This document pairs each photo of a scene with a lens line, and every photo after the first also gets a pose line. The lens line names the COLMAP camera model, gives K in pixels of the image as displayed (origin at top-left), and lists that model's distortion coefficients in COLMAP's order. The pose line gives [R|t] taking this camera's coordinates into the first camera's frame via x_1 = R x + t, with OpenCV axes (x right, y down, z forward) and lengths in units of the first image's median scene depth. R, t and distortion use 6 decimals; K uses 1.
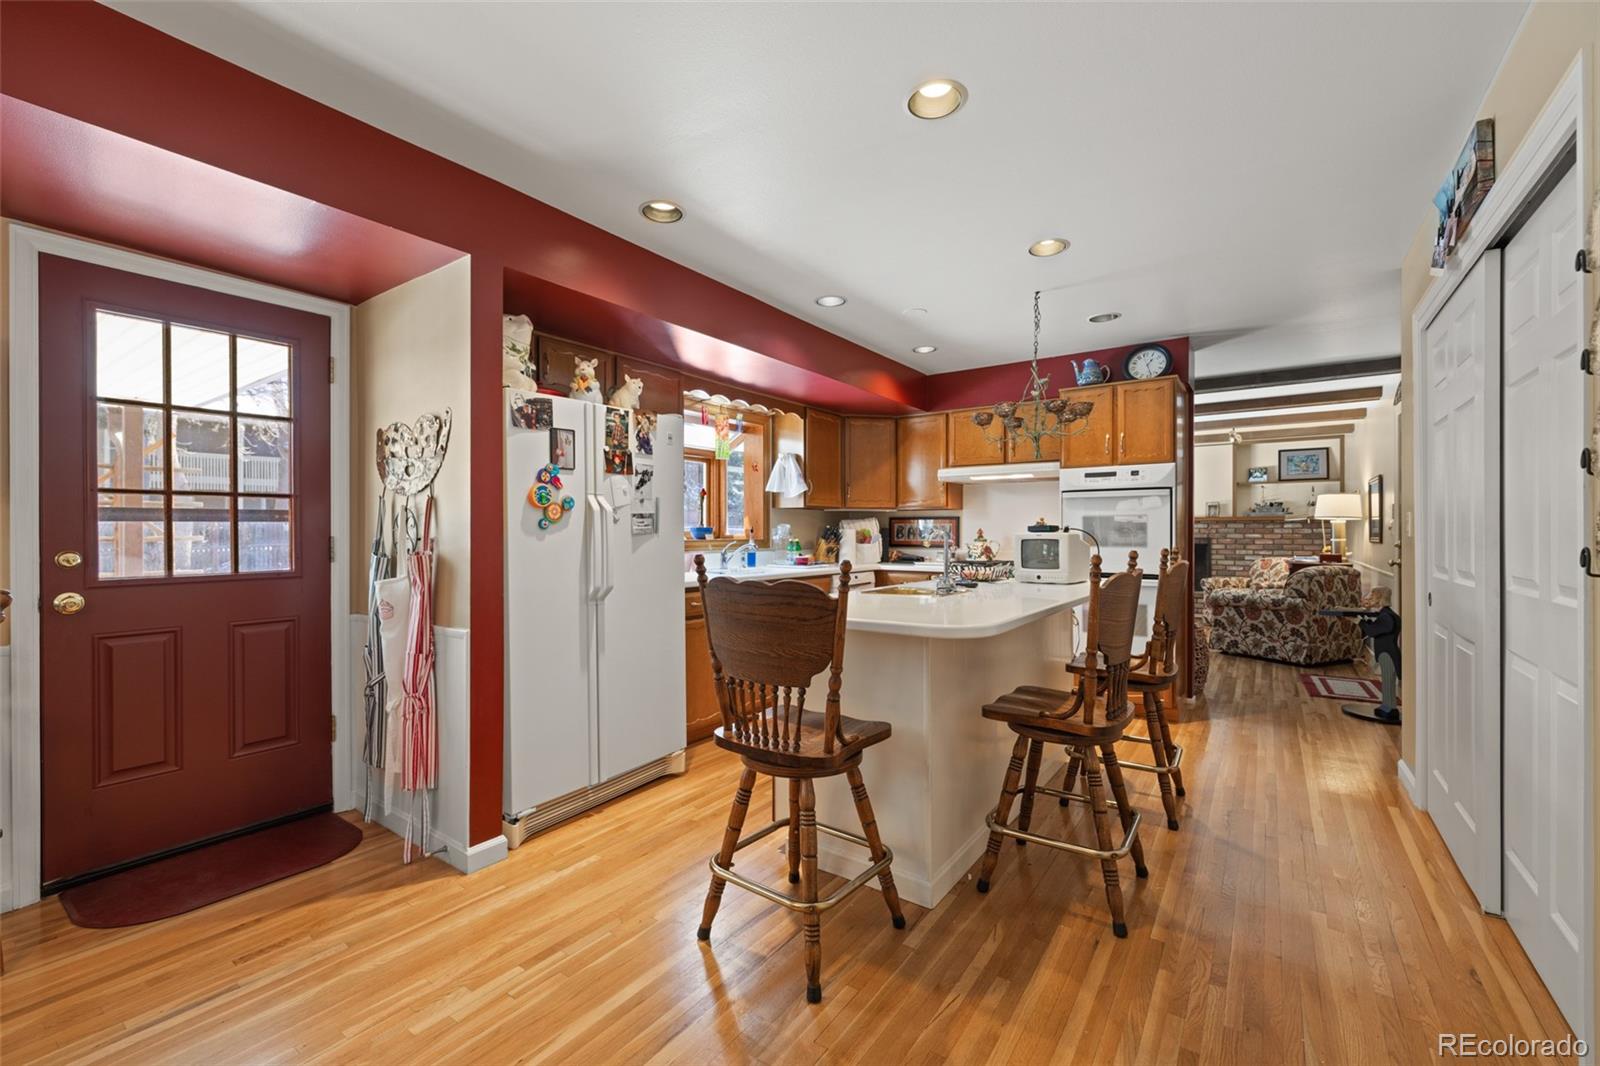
lens RADIAL K [[681.6, 0, 792.0], [0, 681.6, 531.1], [0, 0, 1]] dist [-0.003316, 0.000682]
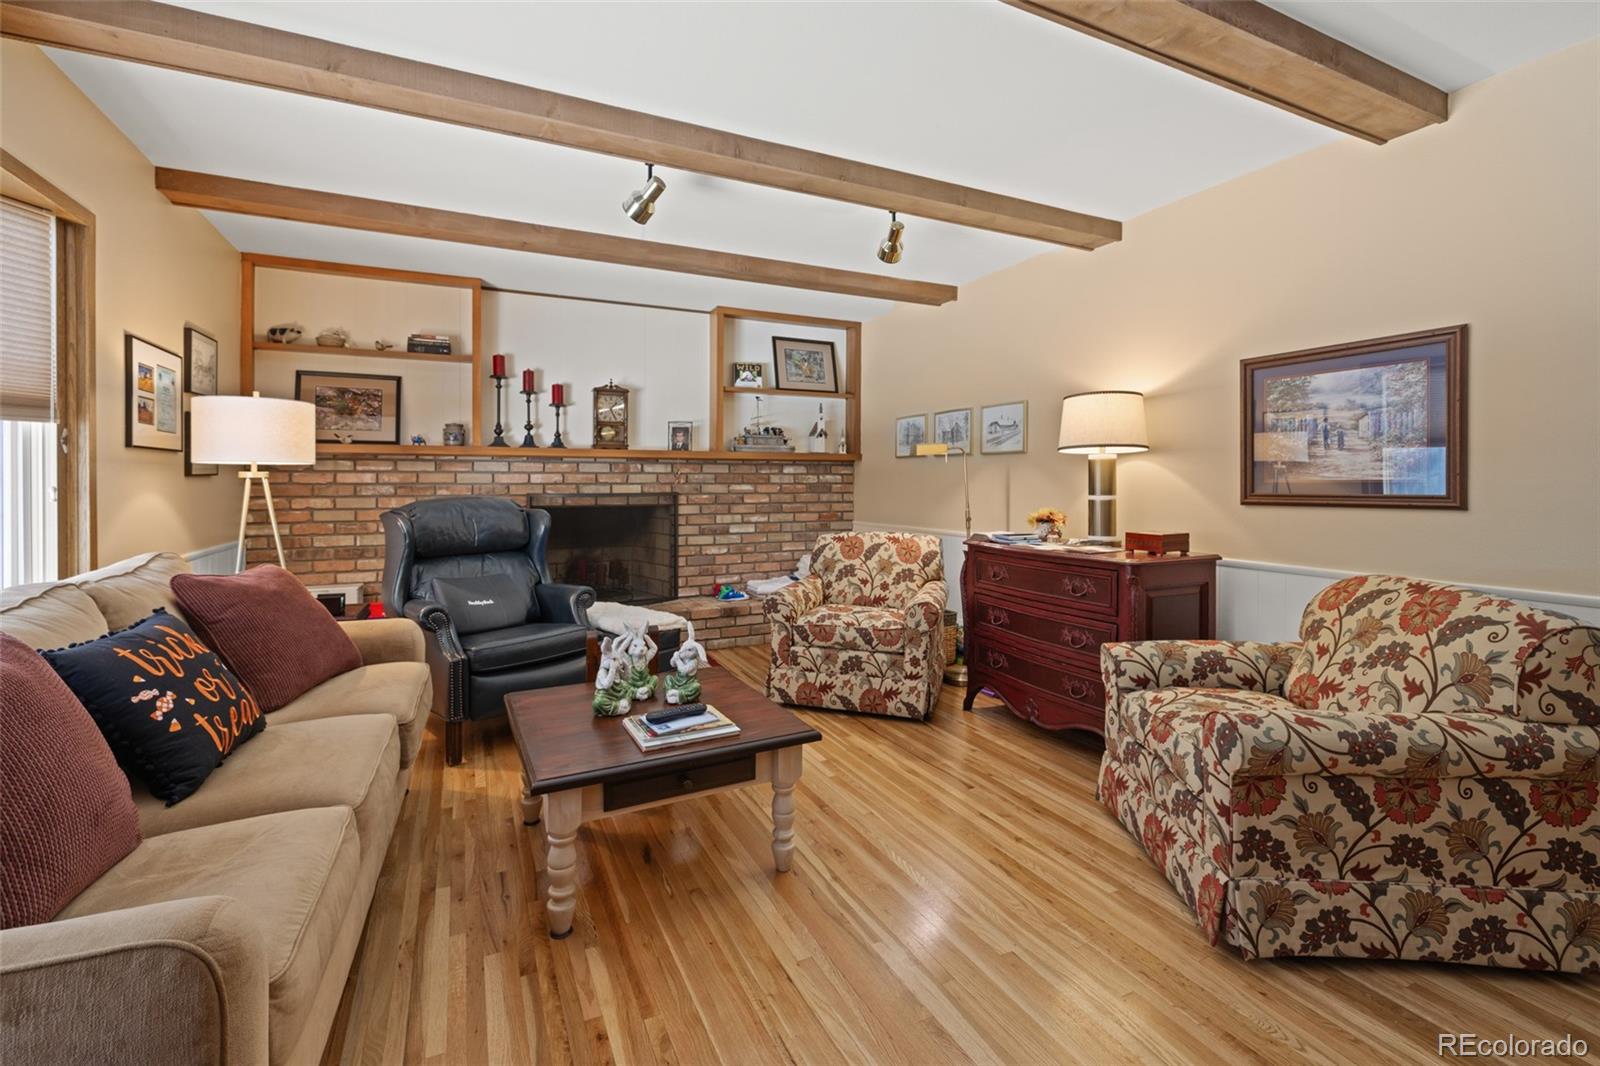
lens RADIAL K [[681.6, 0, 792.8], [0, 681.6, 485.0], [0, 0, 1]] dist [-0.003316, 0.000682]
pose [[0.480712, -0.003312, 0.876872, 0.328317], [-0.001920, 0.999986, 0.004829, 0.002724], [-0.876876, -0.004005, 0.480699, 1.035952]]
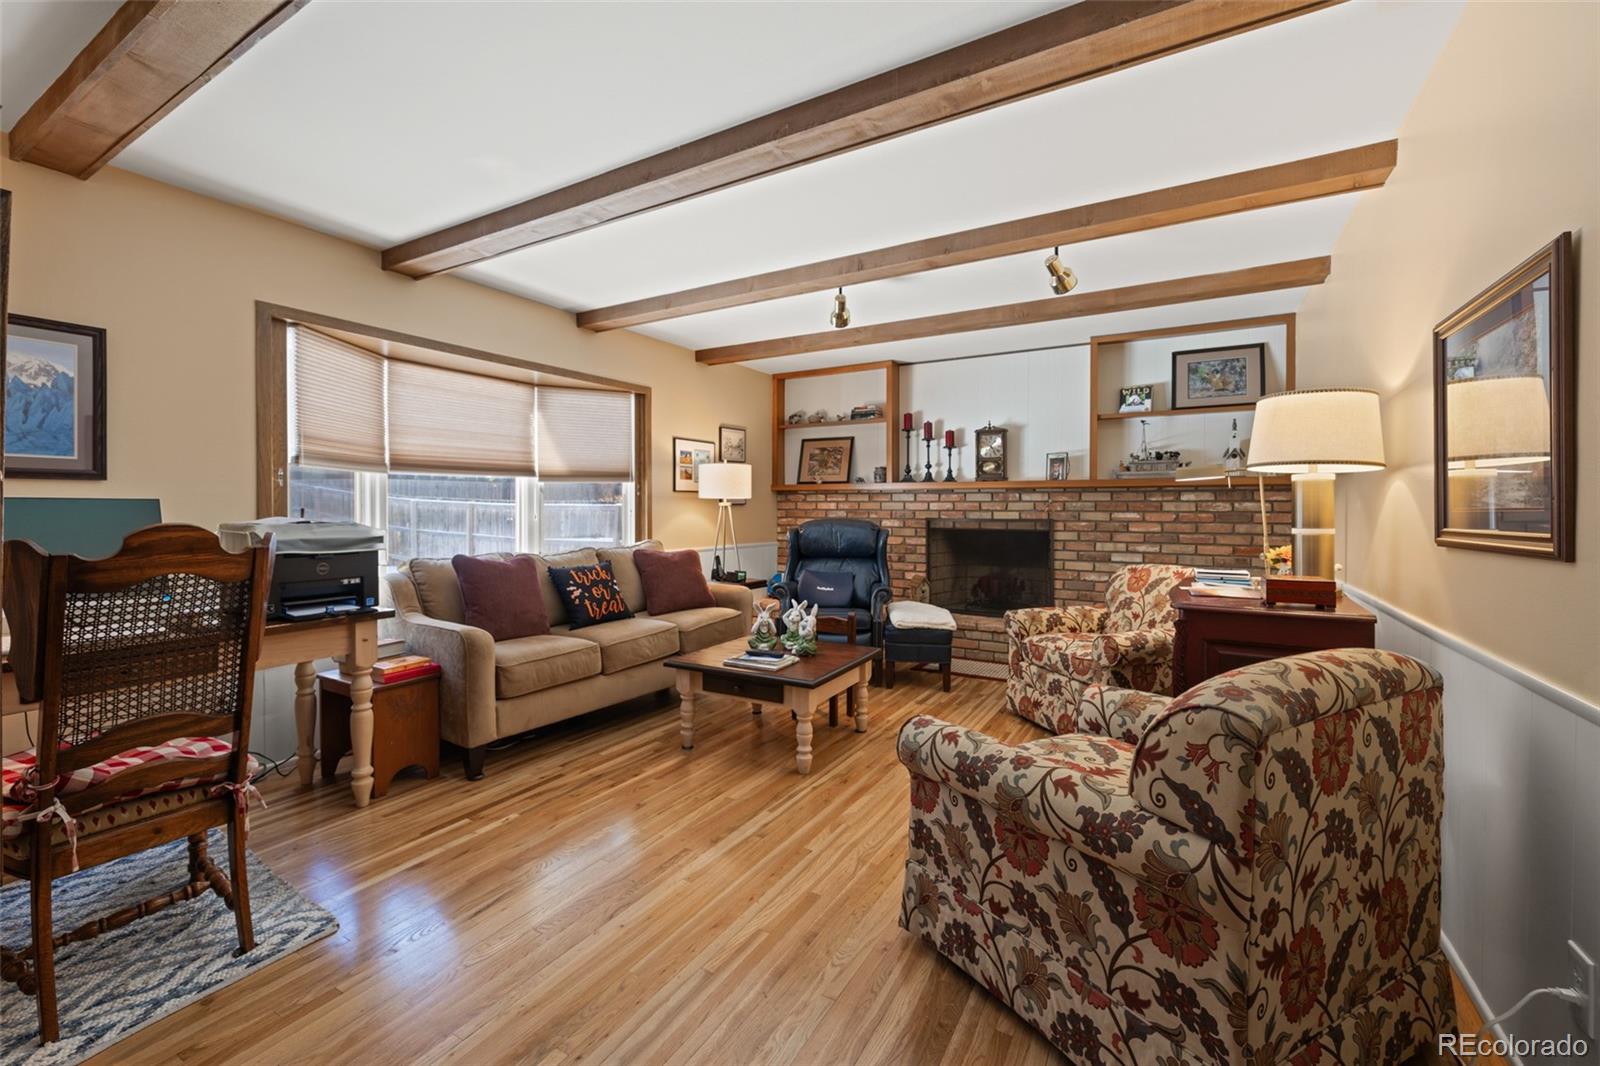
lens RADIAL K [[681.6, 0, 794.5], [0, 681.6, 508.8], [0, 0, 1]] dist [-0.003316, 0.000682]
pose [[0.995880, 0.004582, 0.090569, 0.551195], [-0.004855, 0.999984, 0.002793, 0.001700], [-0.090555, -0.003222, 0.995886, 0.734941]]
